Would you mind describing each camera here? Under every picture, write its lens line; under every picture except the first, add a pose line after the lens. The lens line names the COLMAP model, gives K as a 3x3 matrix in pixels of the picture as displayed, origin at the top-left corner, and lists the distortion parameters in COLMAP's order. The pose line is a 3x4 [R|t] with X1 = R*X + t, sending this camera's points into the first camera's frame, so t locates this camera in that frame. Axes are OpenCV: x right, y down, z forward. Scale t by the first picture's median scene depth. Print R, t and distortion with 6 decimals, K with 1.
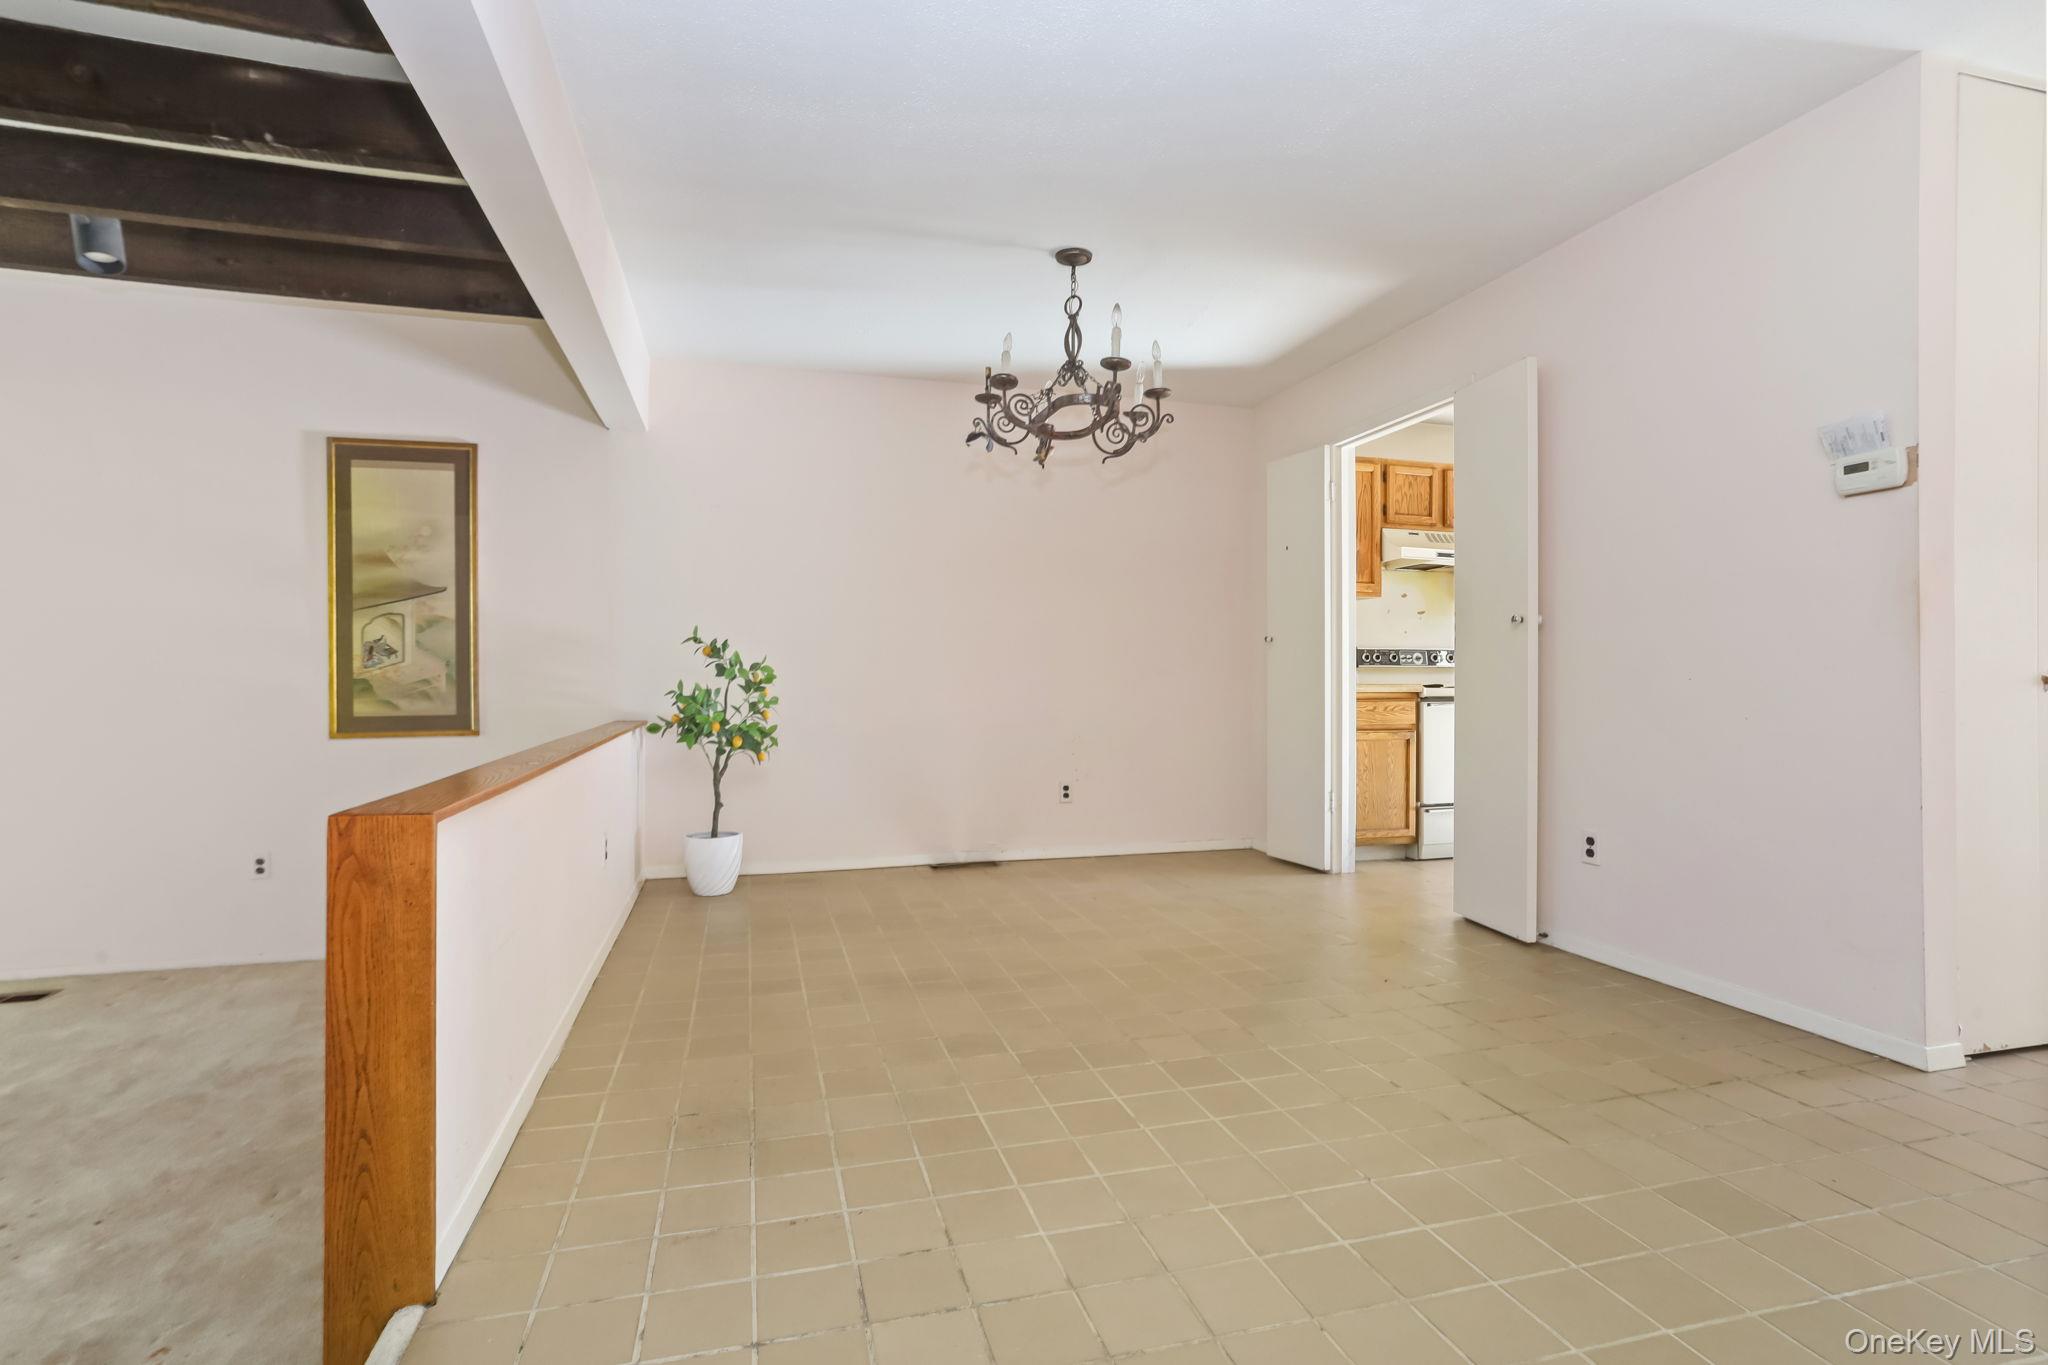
lens RADIAL K [[978.9, 0, 1024.0], [0, 978.9, 682.5], [0, 0, 1]] dist [-0.033268, 0.039074]
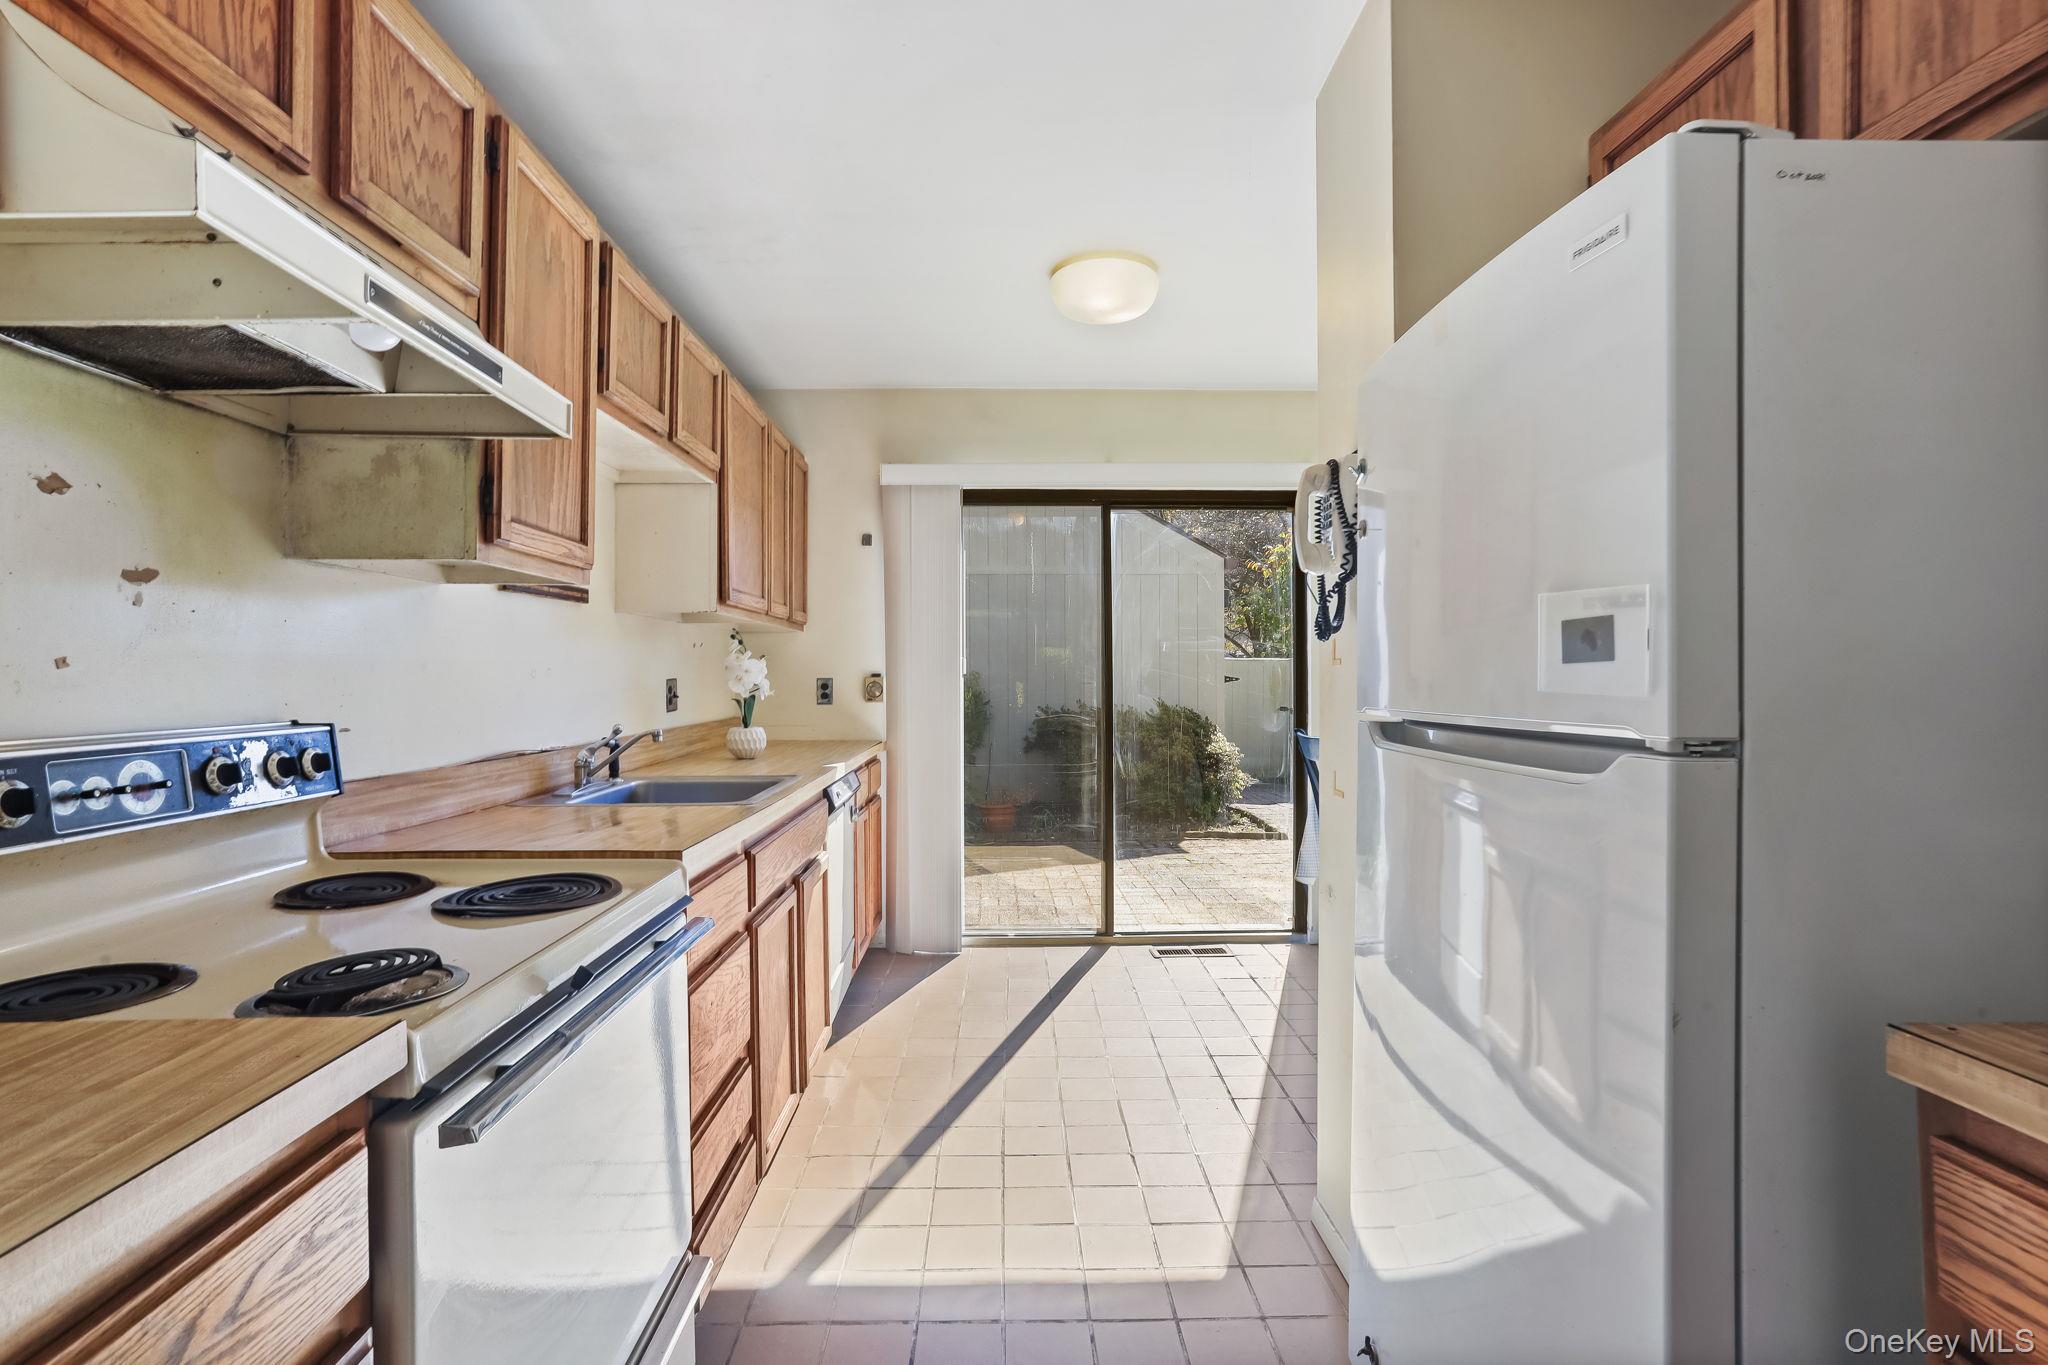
lens RADIAL K [[978.9, 0, 1024.0], [0, 978.9, 682.5], [0, 0, 1]] dist [-0.033268, 0.039074]
pose [[0.250008, -0.000903, 0.968243, 0.246252], [-0.002460, 0.999996, 0.001567, -0.048773], [-0.968241, -0.002774, 0.250005, 0.764609]]
